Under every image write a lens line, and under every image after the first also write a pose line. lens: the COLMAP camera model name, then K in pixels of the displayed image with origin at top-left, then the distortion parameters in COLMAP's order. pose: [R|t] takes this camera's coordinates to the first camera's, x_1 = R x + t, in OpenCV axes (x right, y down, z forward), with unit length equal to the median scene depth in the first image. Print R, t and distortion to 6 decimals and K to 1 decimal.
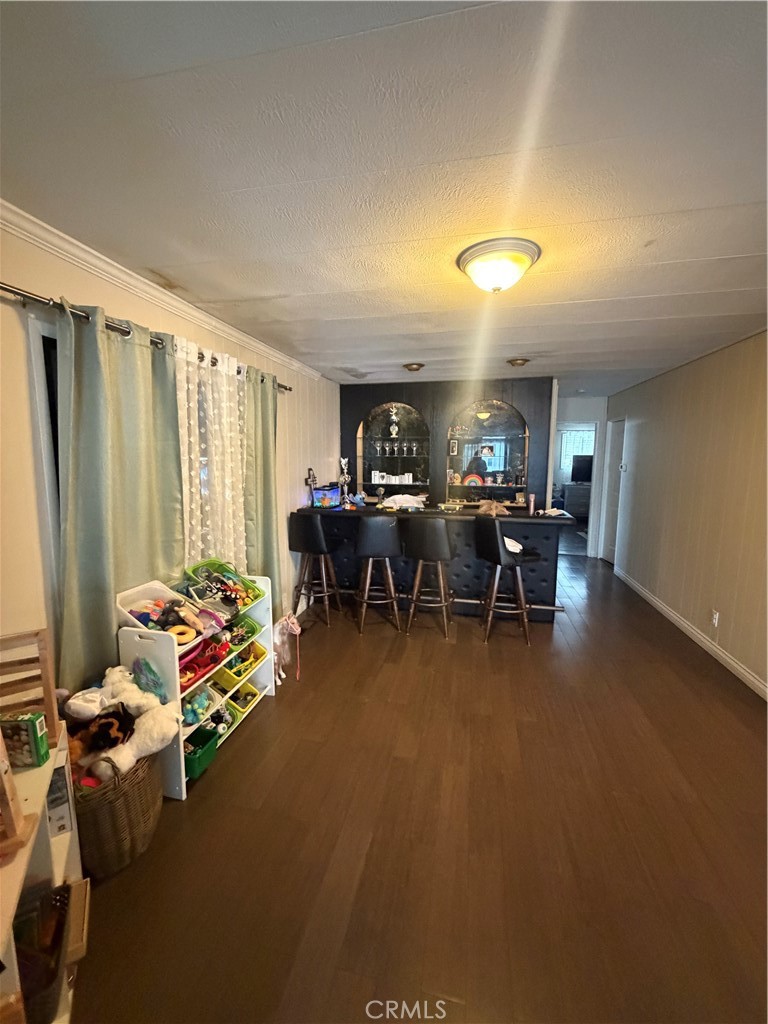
lens RADIAL K [[408.0, 0, 377.6], [0, 408.0, 509.5], [0, 0, 1]] dist [-0.001684, -0.000169]
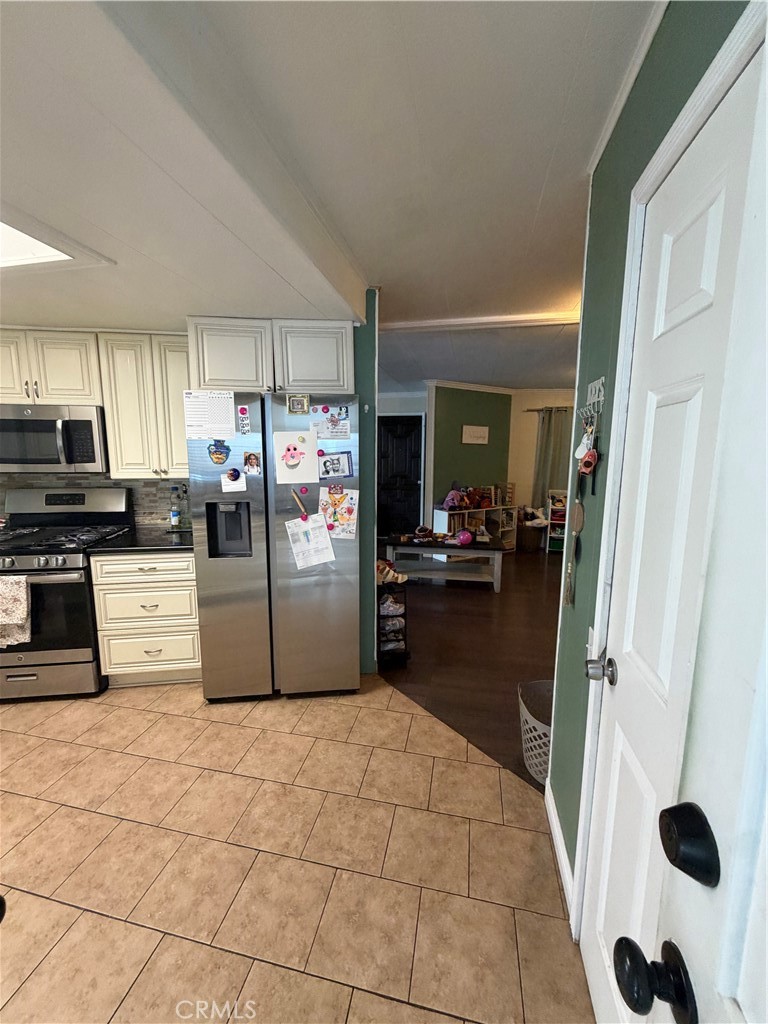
lens RADIAL K [[408.0, 0, 383.0], [0, 408.0, 508.1], [0, 0, 1]] dist [-0.001684, -0.000169]
pose [[0.022801, 0.138992, -0.990031, 1.191282], [-0.137853, 0.981266, 0.134587, 0.044333], [0.990190, 0.133410, 0.041534, -0.214812]]
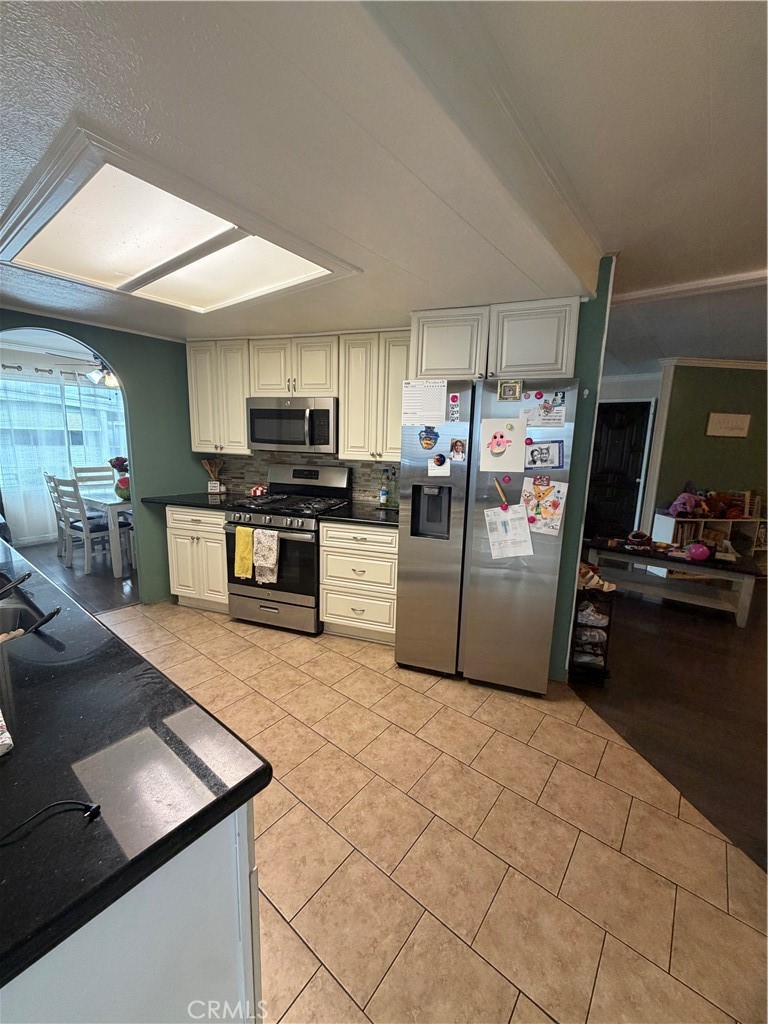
lens RADIAL K [[408.0, 0, 382.0], [0, 408.0, 508.6], [0, 0, 1]] dist [-0.001684, -0.000169]
pose [[-0.428348, 0.144172, -0.892038, 1.198306], [-0.147996, 0.962666, 0.226654, 0.052176], [0.891412, 0.229105, -0.391019, -0.237338]]
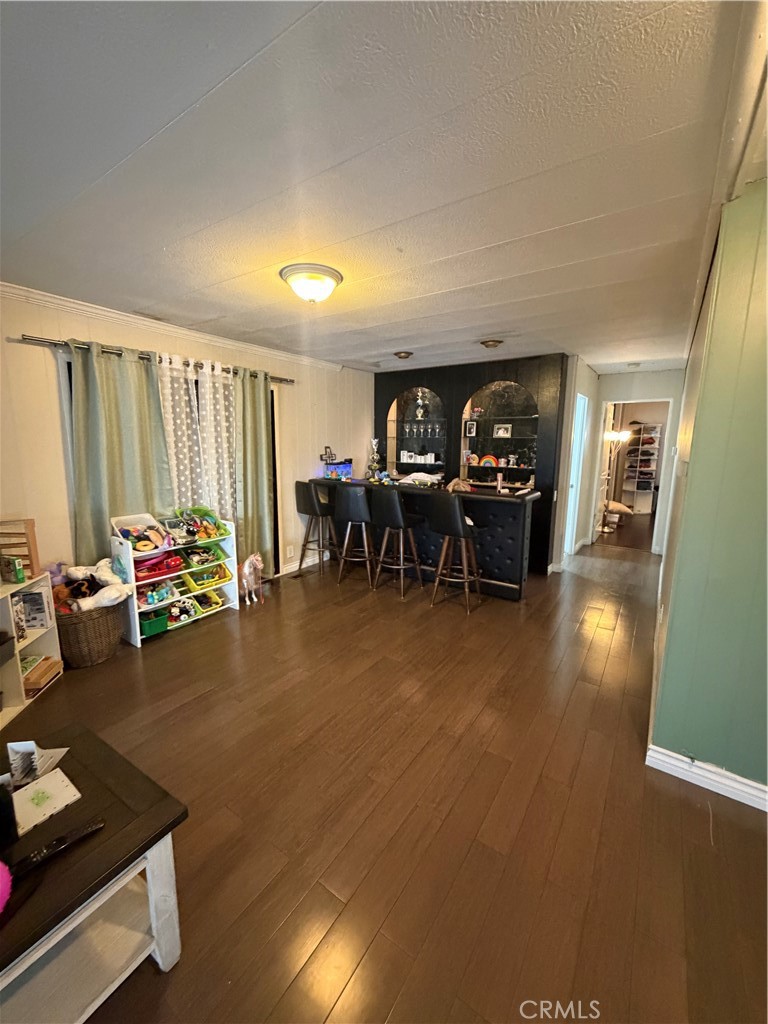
lens RADIAL K [[408.0, 0, 380.1], [0, 408.0, 509.0], [0, 0, 1]] dist [-0.001684, -0.000169]
pose [[0.929839, 0.066341, -0.361937, 0.420355], [-0.054309, 0.997584, 0.043329, 0.021598], [0.363937, -0.020632, 0.931195, -0.058761]]
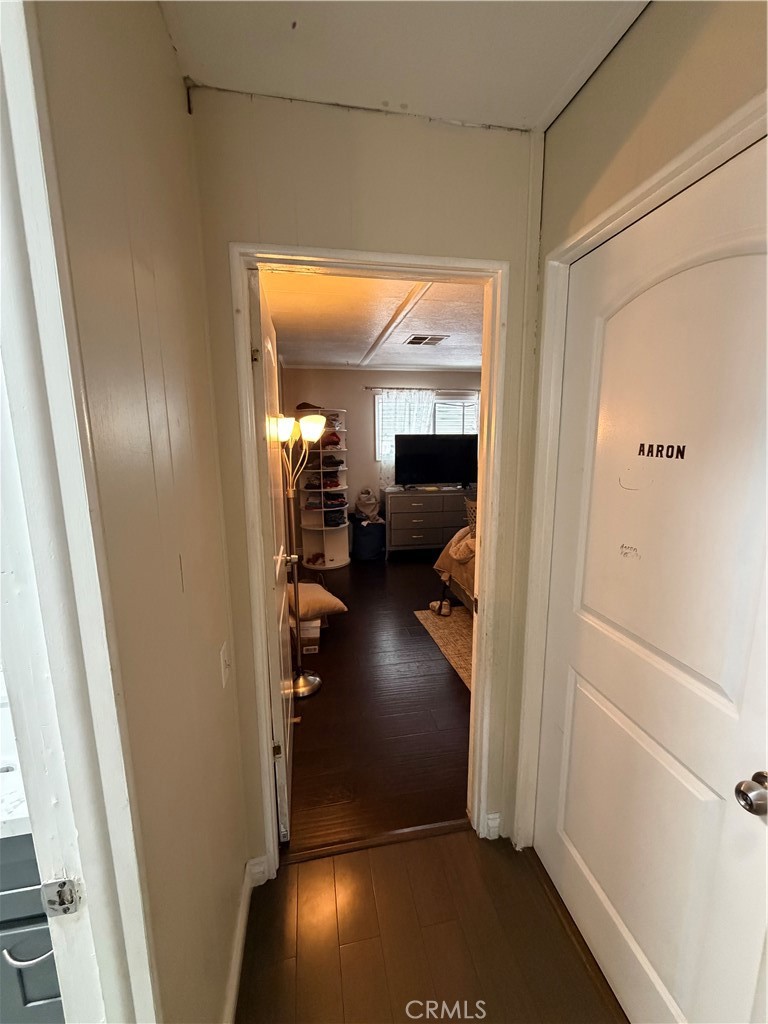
lens RADIAL K [[408.0, 0, 382.5], [0, 408.0, 513.4], [0, 0, 1]] dist [-0.001684, -0.000169]
pose [[0.914619, -0.078093, 0.396704, 0.566206], [0.061490, 0.996623, 0.054421, -0.144393], [-0.399614, -0.025381, 0.916332, 1.191679]]
